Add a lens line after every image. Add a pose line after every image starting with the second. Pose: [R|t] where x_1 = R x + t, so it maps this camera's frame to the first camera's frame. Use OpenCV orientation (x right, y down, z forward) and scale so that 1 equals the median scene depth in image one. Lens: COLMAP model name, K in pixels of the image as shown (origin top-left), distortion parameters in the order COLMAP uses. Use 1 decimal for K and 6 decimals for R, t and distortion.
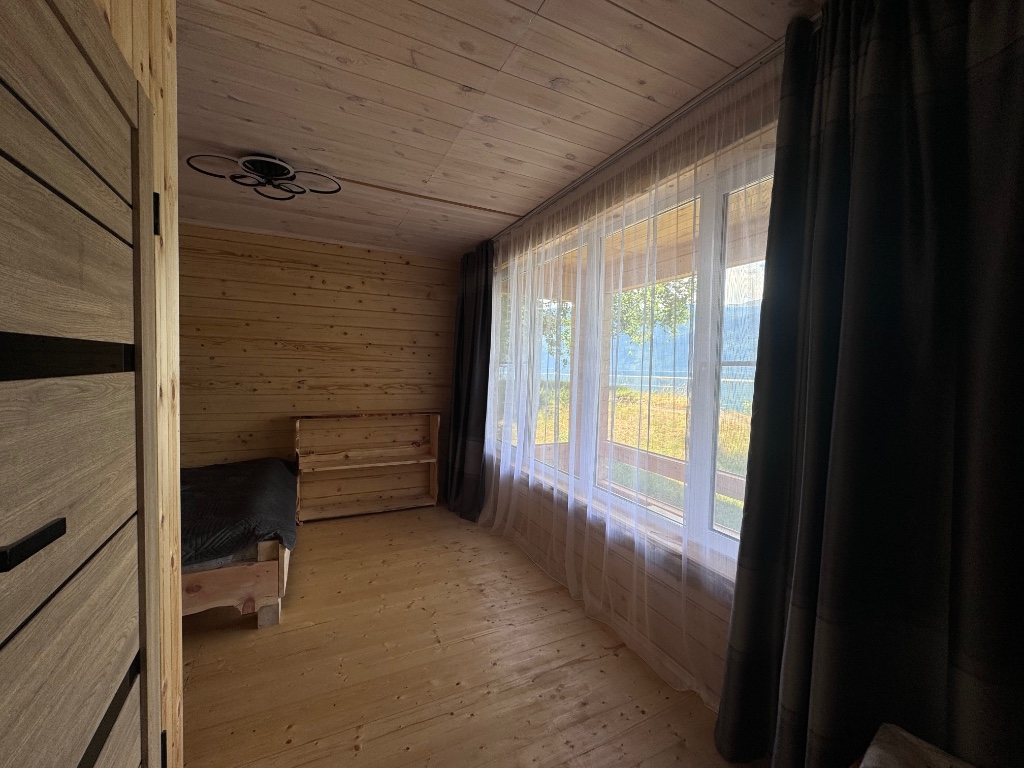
lens RADIAL K [[408.8, 0, 511.1], [0, 408.8, 386.4], [0, 0, 1]] dist [-0.000093, -0.000244]
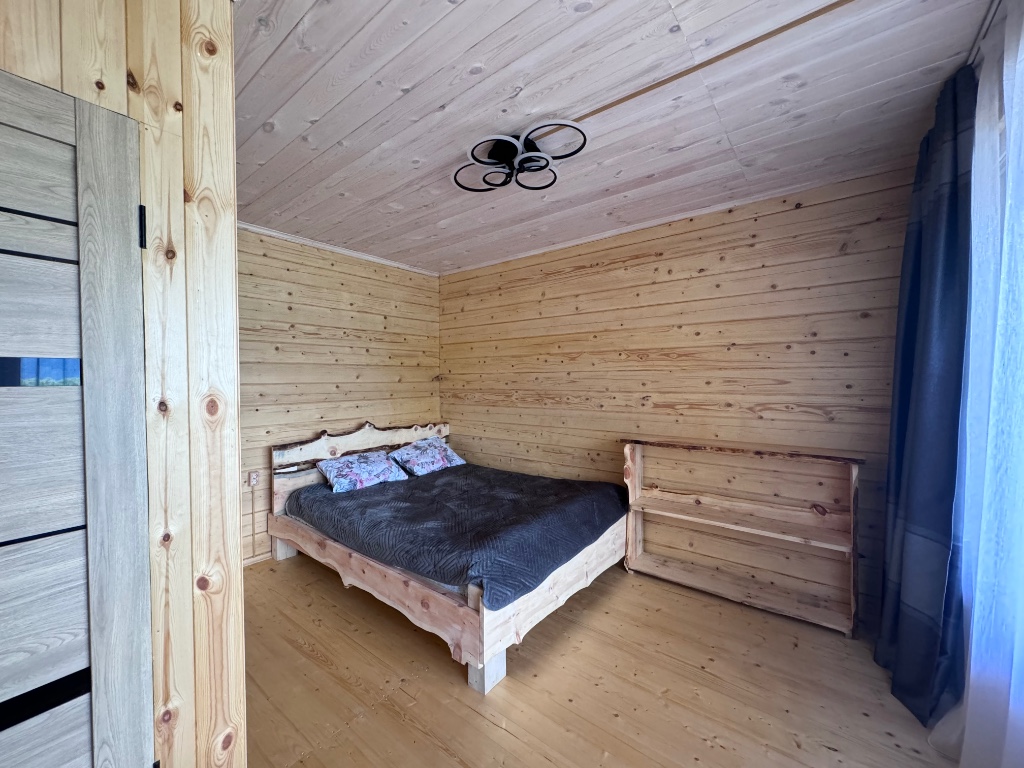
lens RADIAL K [[408.8, 0, 511.5], [0, 408.8, 384.5], [0, 0, 1]] dist [-0.000093, -0.000244]
pose [[0.434173, -0.013796, -0.900724, 0.113804], [-0.024834, 0.999319, -0.027277, -0.009261], [0.900487, 0.034212, 0.433535, 0.386157]]
